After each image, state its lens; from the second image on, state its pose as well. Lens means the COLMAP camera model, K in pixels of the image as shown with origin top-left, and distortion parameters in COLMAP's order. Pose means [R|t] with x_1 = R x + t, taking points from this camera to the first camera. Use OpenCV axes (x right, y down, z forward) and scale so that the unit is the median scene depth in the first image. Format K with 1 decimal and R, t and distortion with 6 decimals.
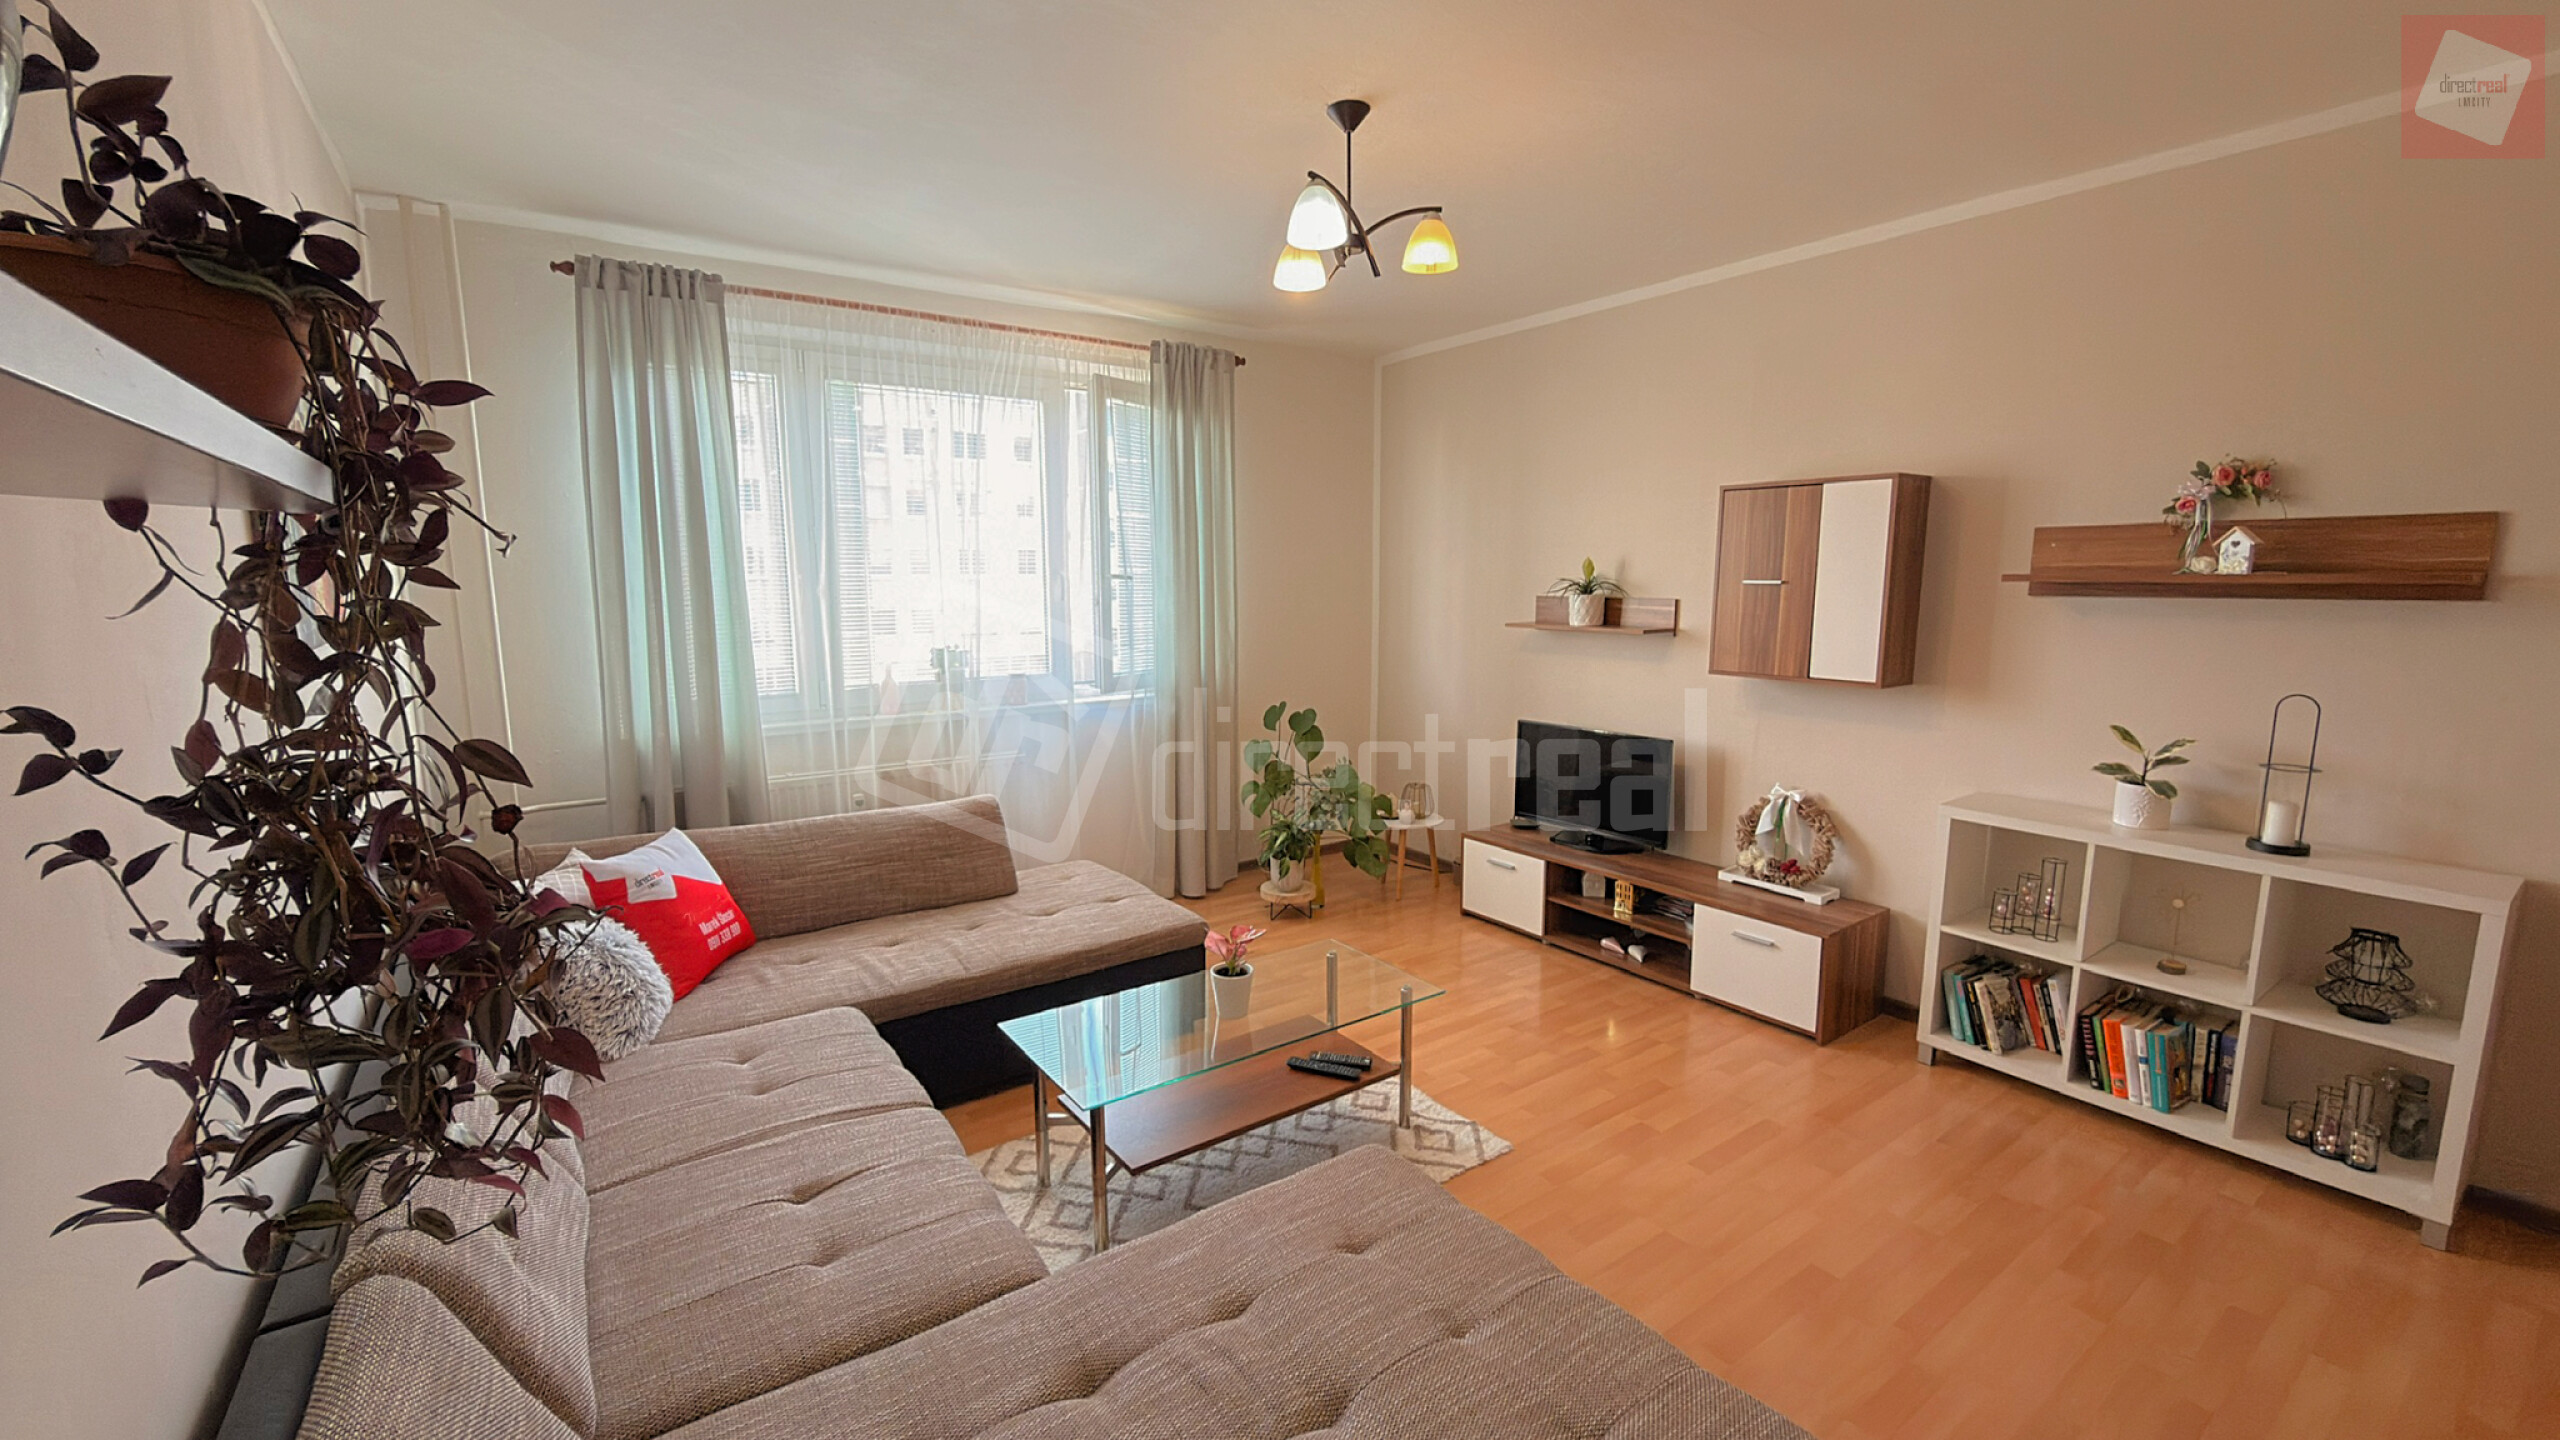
lens RADIAL K [[1021.1, 0, 1285.4], [0, 1021.1, 716.1], [0, 0, 1]] dist [0.006842, 0.000707]
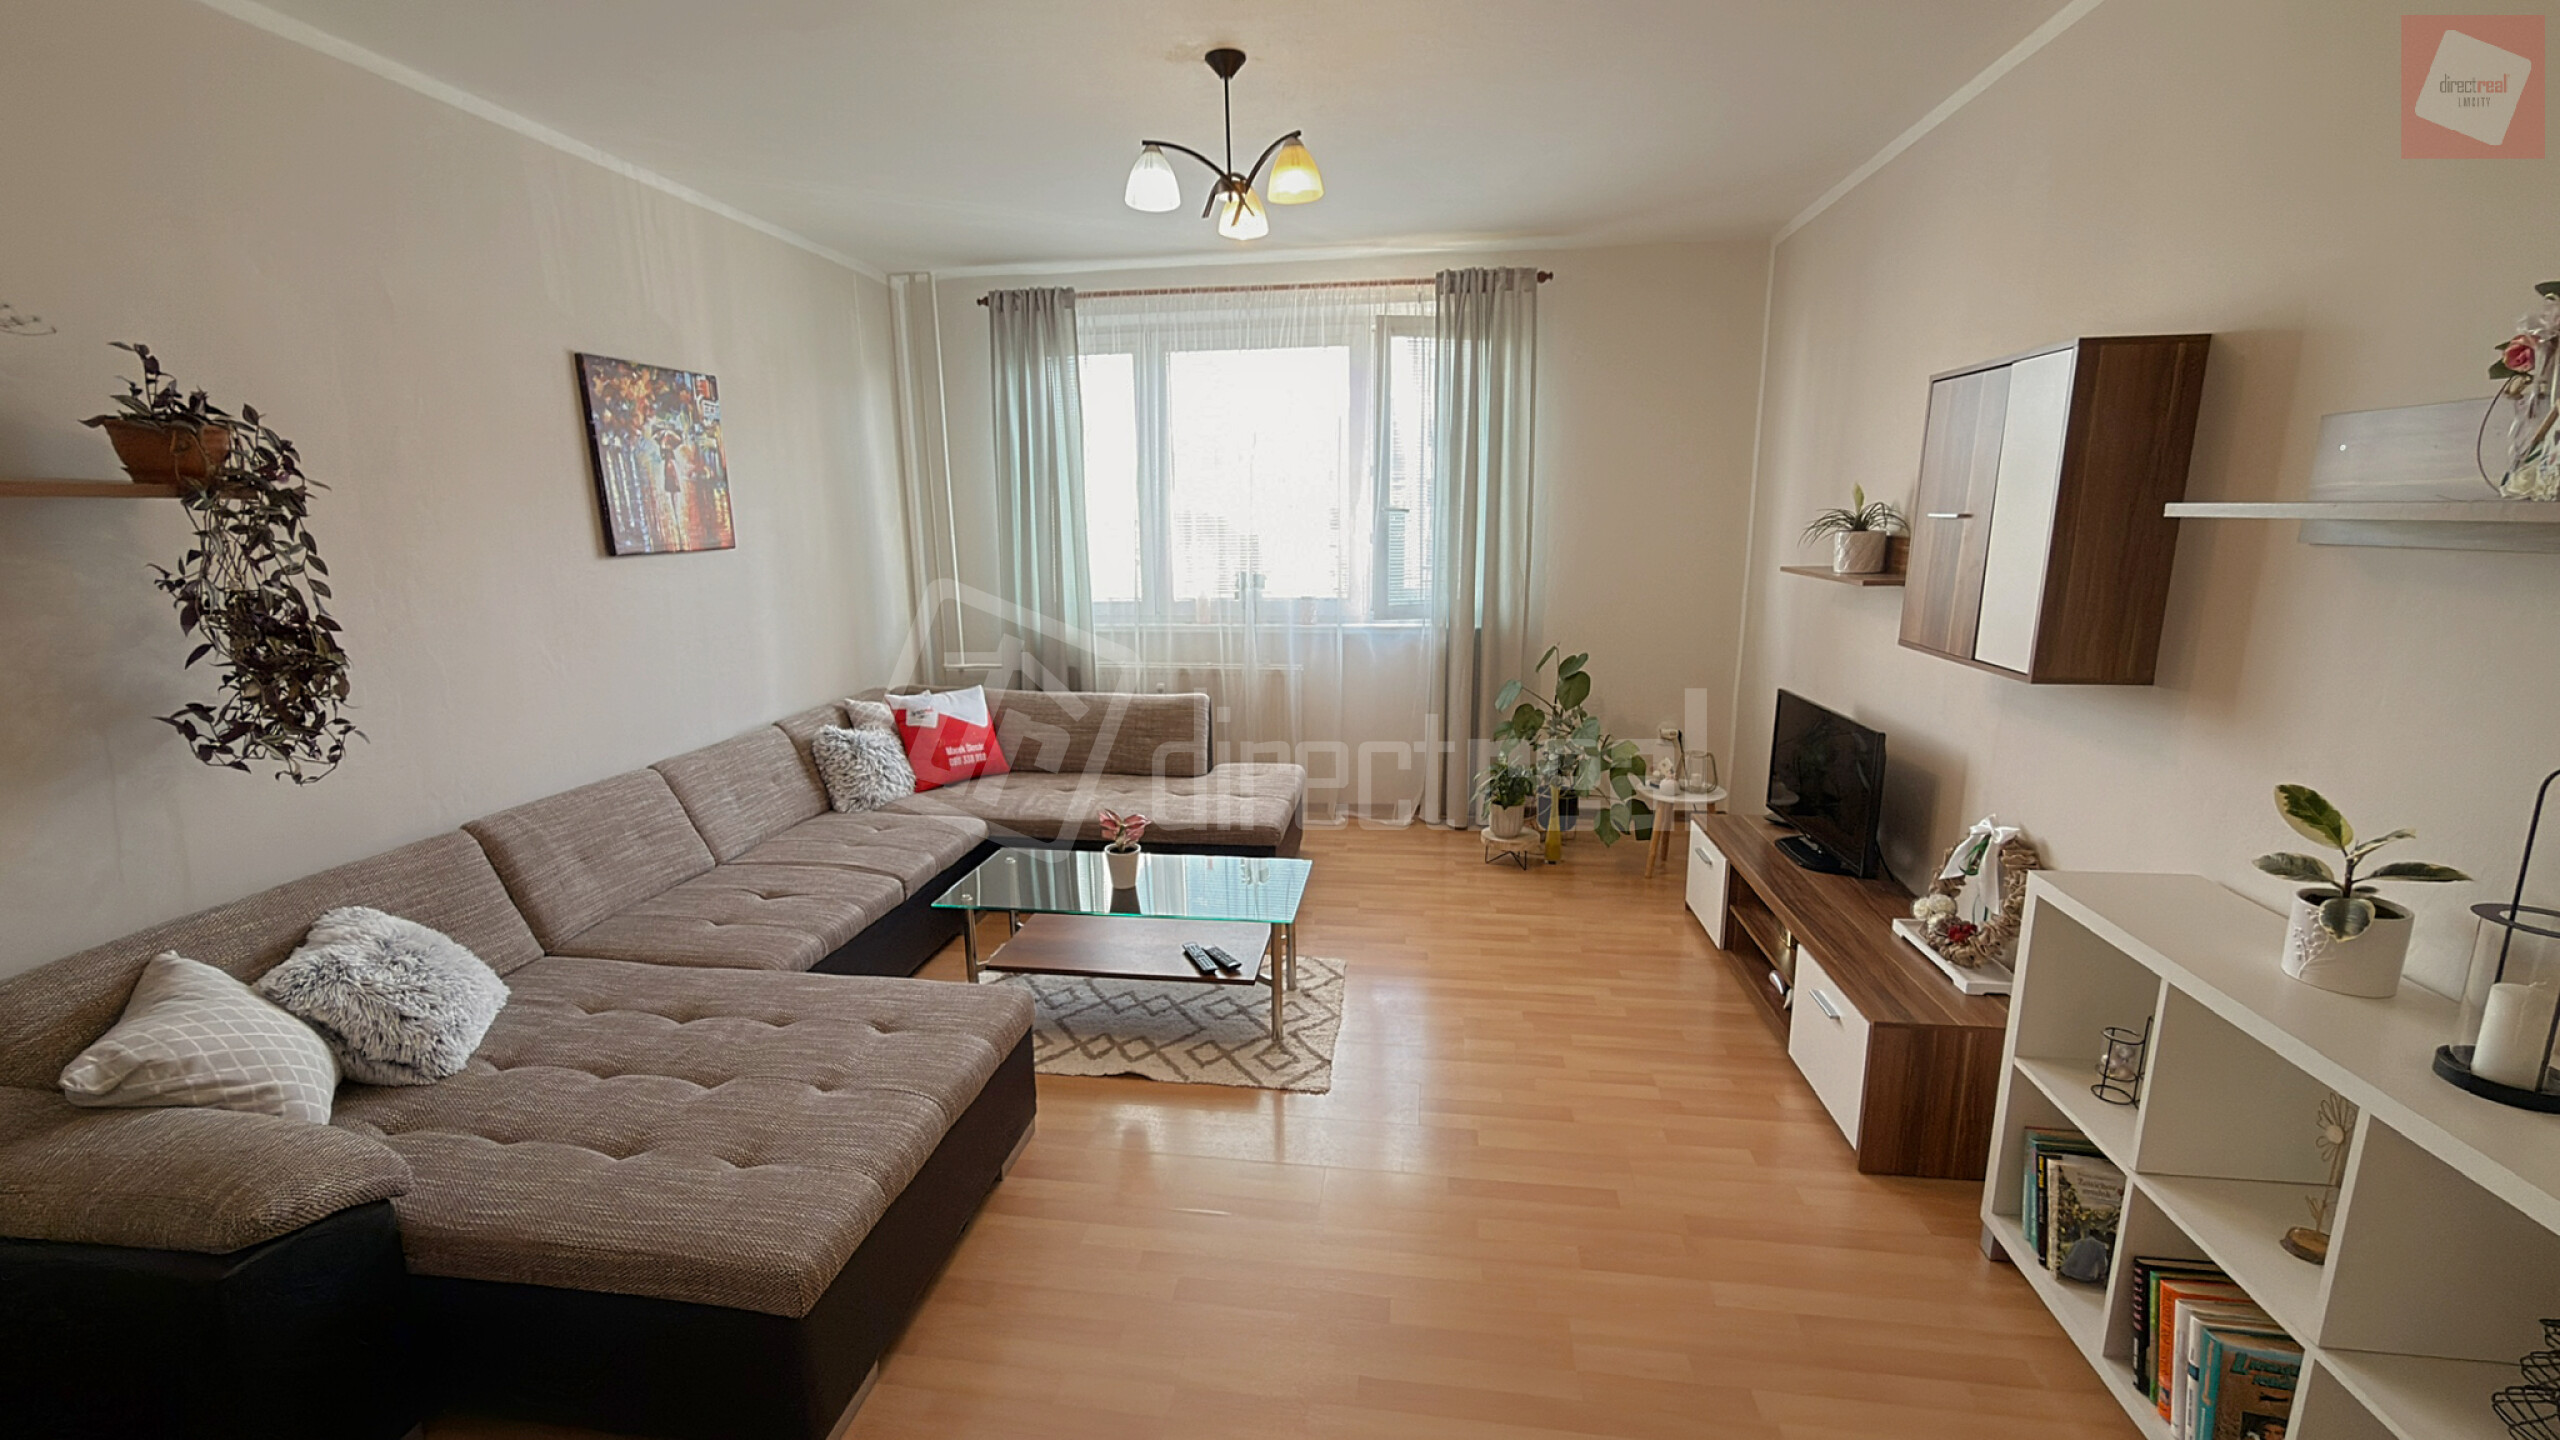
lens RADIAL K [[1021.1, 0, 1278.8], [0, 1021.1, 717.8], [0, 0, 1]] dist [0.006842, 0.000707]
pose [[0.723704, 0.134291, -0.676919, 0.589150], [-0.085372, 0.990771, 0.105283, -0.029474], [0.684810, -0.018404, 0.728489, 0.178701]]
